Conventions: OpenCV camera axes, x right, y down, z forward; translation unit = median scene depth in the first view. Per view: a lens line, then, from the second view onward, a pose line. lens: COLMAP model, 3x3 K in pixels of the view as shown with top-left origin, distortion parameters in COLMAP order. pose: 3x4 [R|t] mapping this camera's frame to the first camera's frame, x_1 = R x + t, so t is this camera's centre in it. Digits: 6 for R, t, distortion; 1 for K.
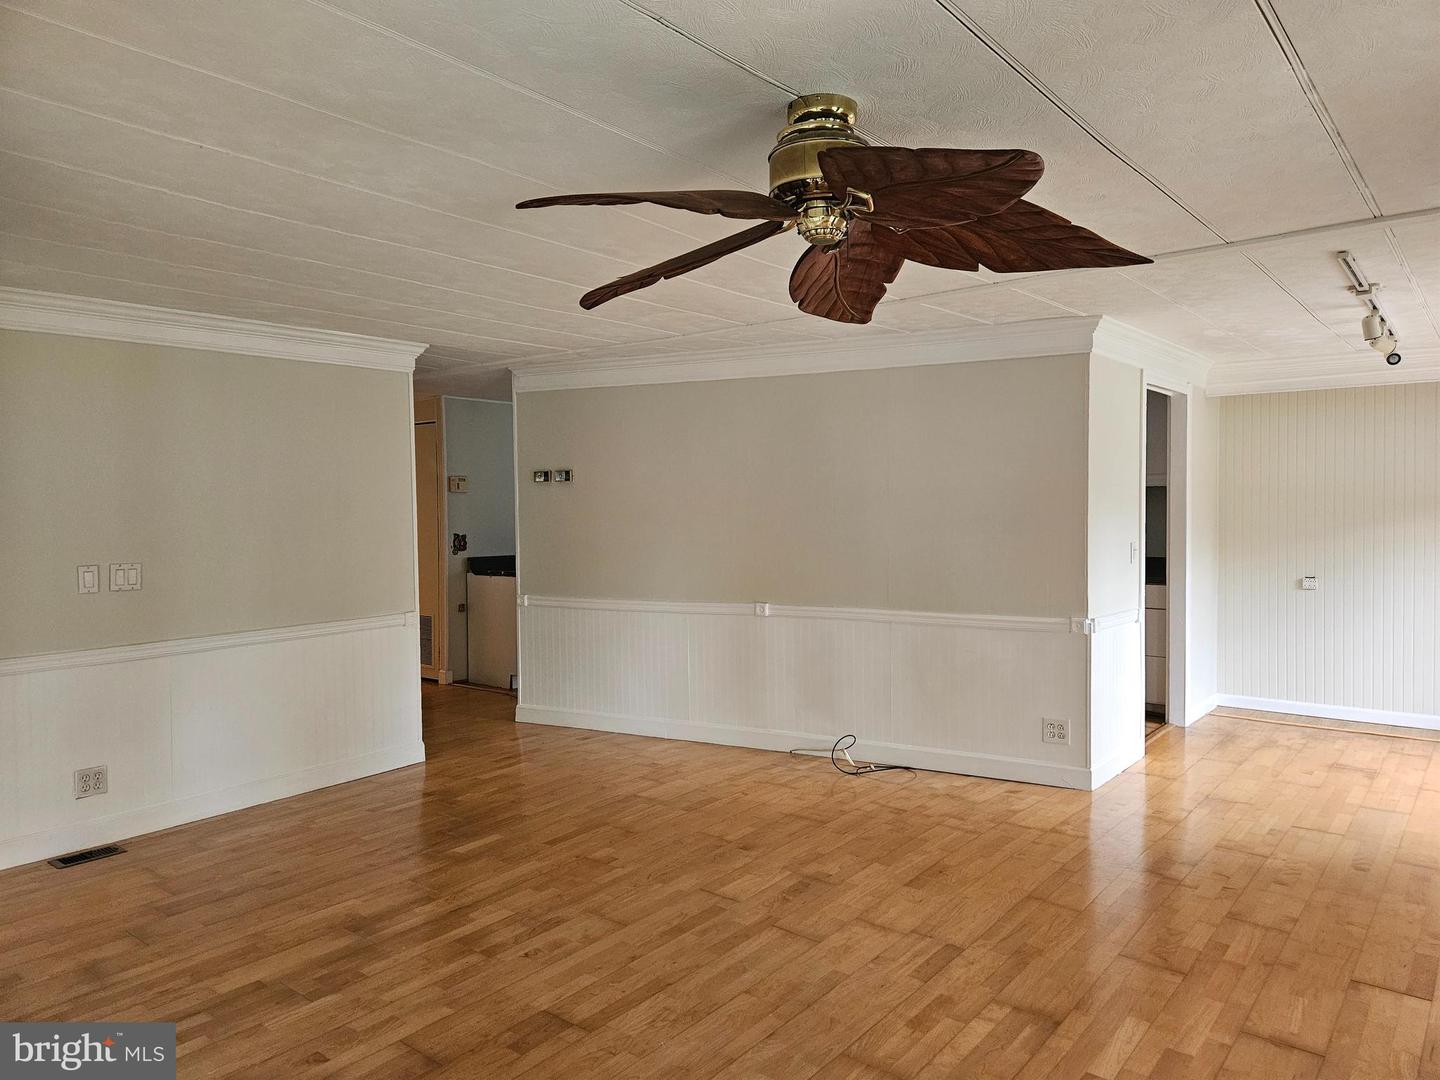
lens RADIAL K [[957.9, 0, 728.6], [0, 957.9, 537.5], [0, 0, 1]] dist [0.078213, -0.076566]
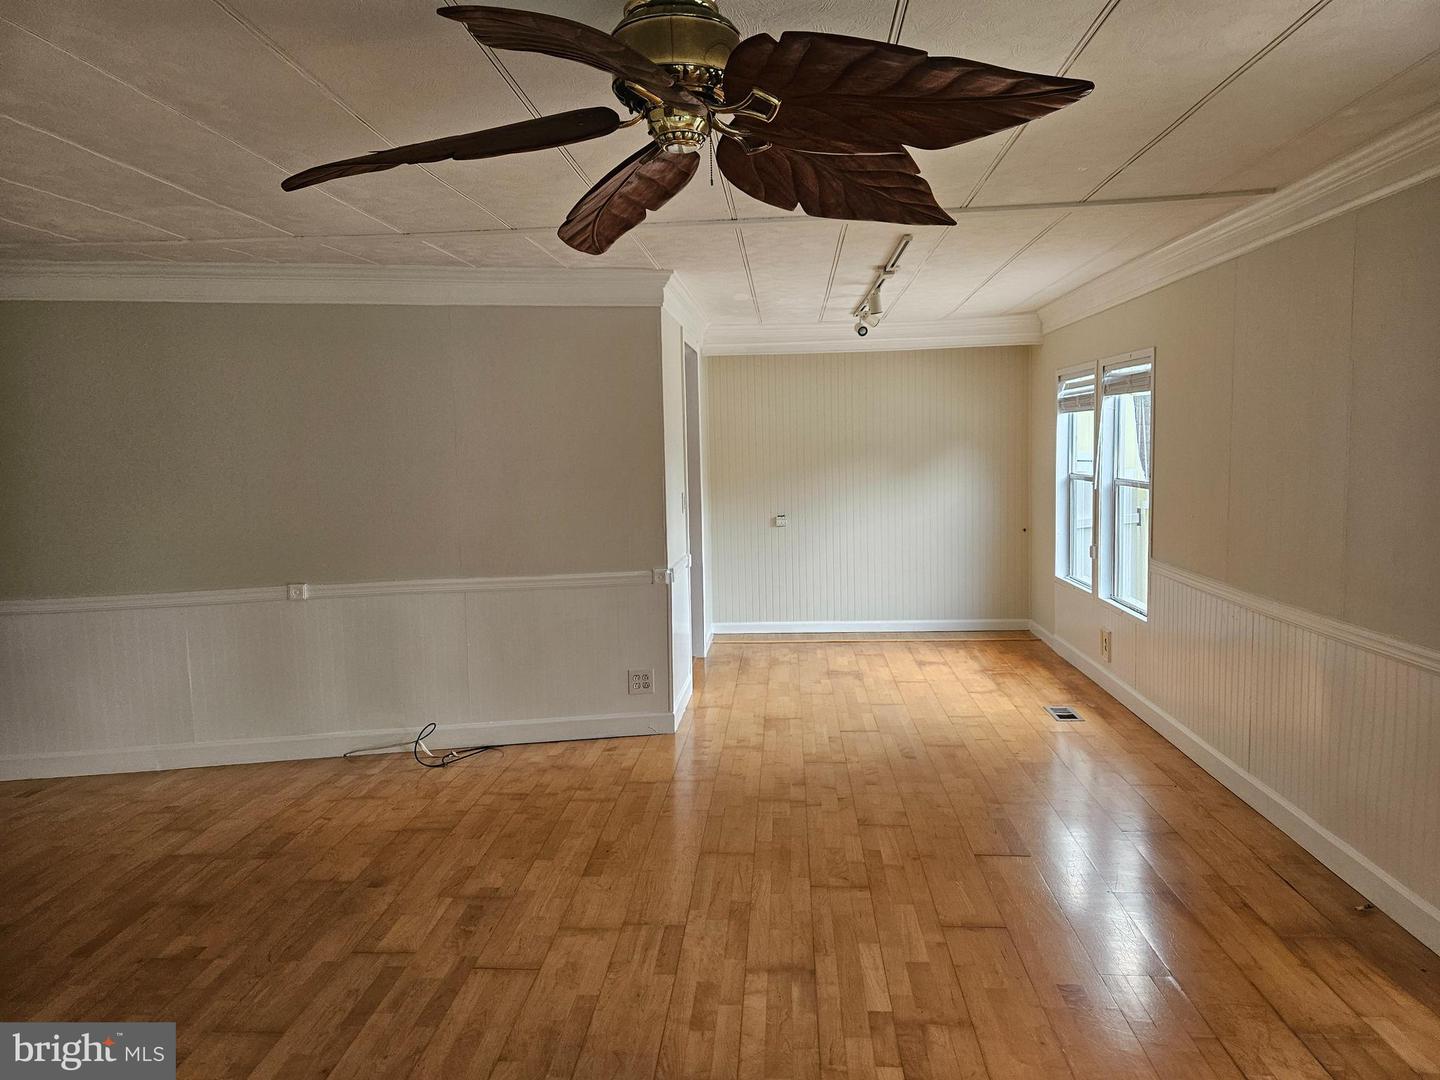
lens RADIAL K [[957.9, 0, 728.6], [0, 957.9, 537.5], [0, 0, 1]] dist [0.078213, -0.076566]
pose [[0.815997, -0.066821, 0.574180, -0.172125], [0.036493, 0.997270, 0.064196, -0.013671], [-0.576902, -0.031431, 0.816208, 0.142967]]
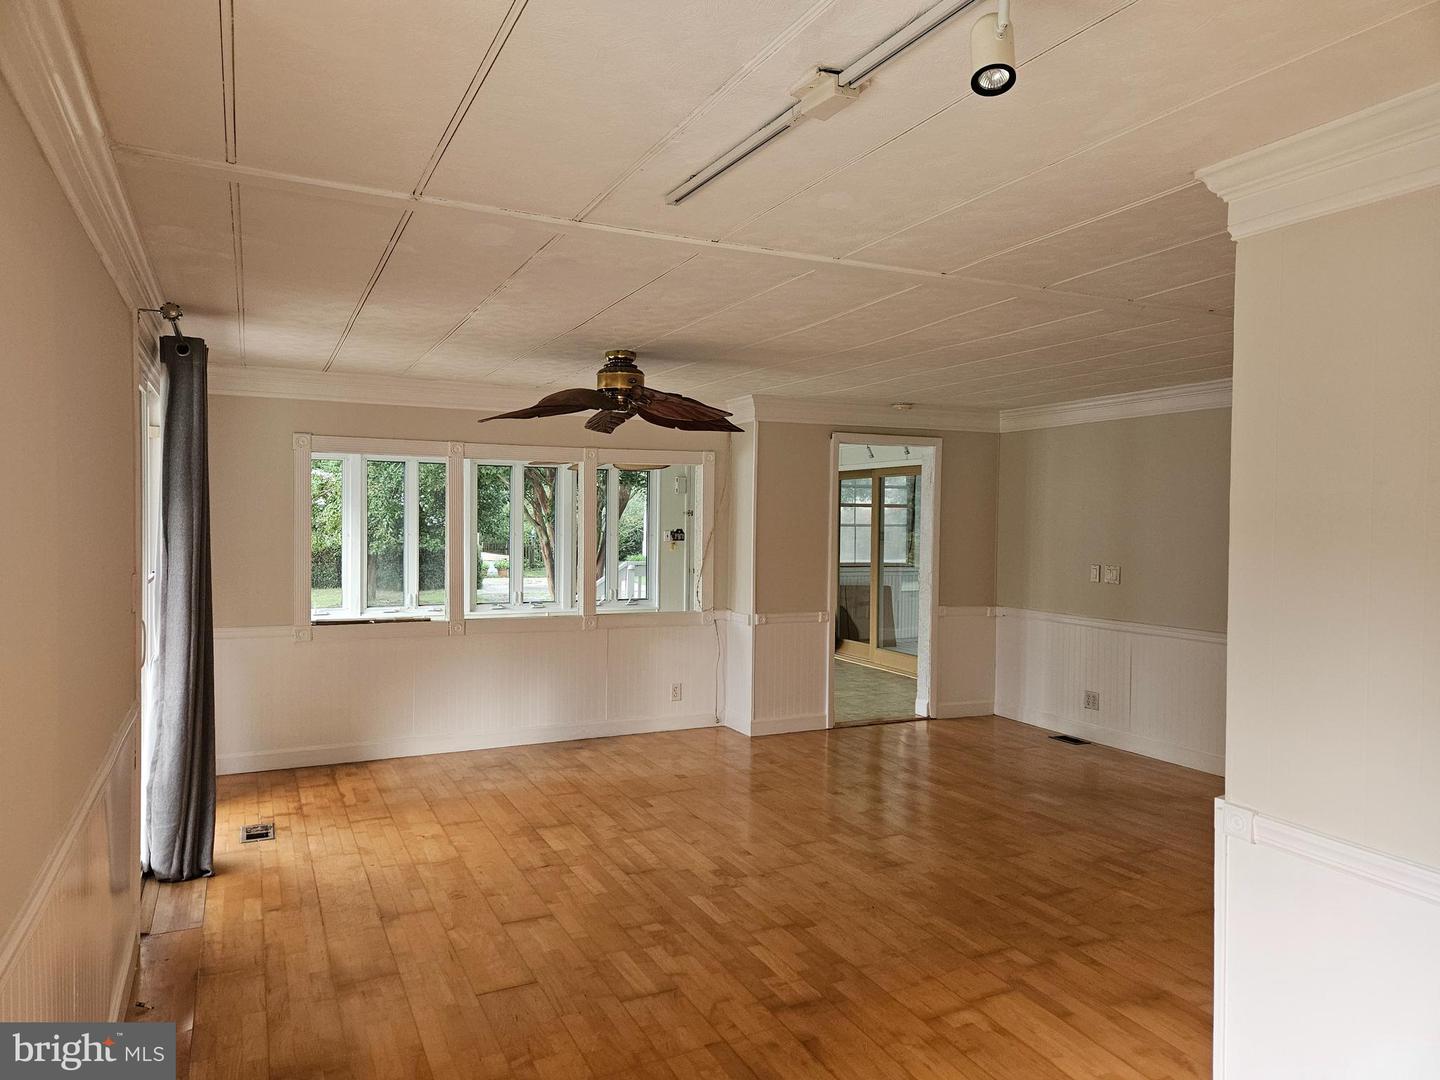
lens RADIAL K [[1006.7, 0, 720.0], [0, 1006.7, 540.0], [0, 0, 1]] dist [0.084416, -0.000150]
pose [[-0.442275, 0.025759, -0.896509, 1.019746], [-0.033079, 0.998439, 0.045006, -0.062220], [0.896269, 0.049561, -0.440733, 1.088431]]
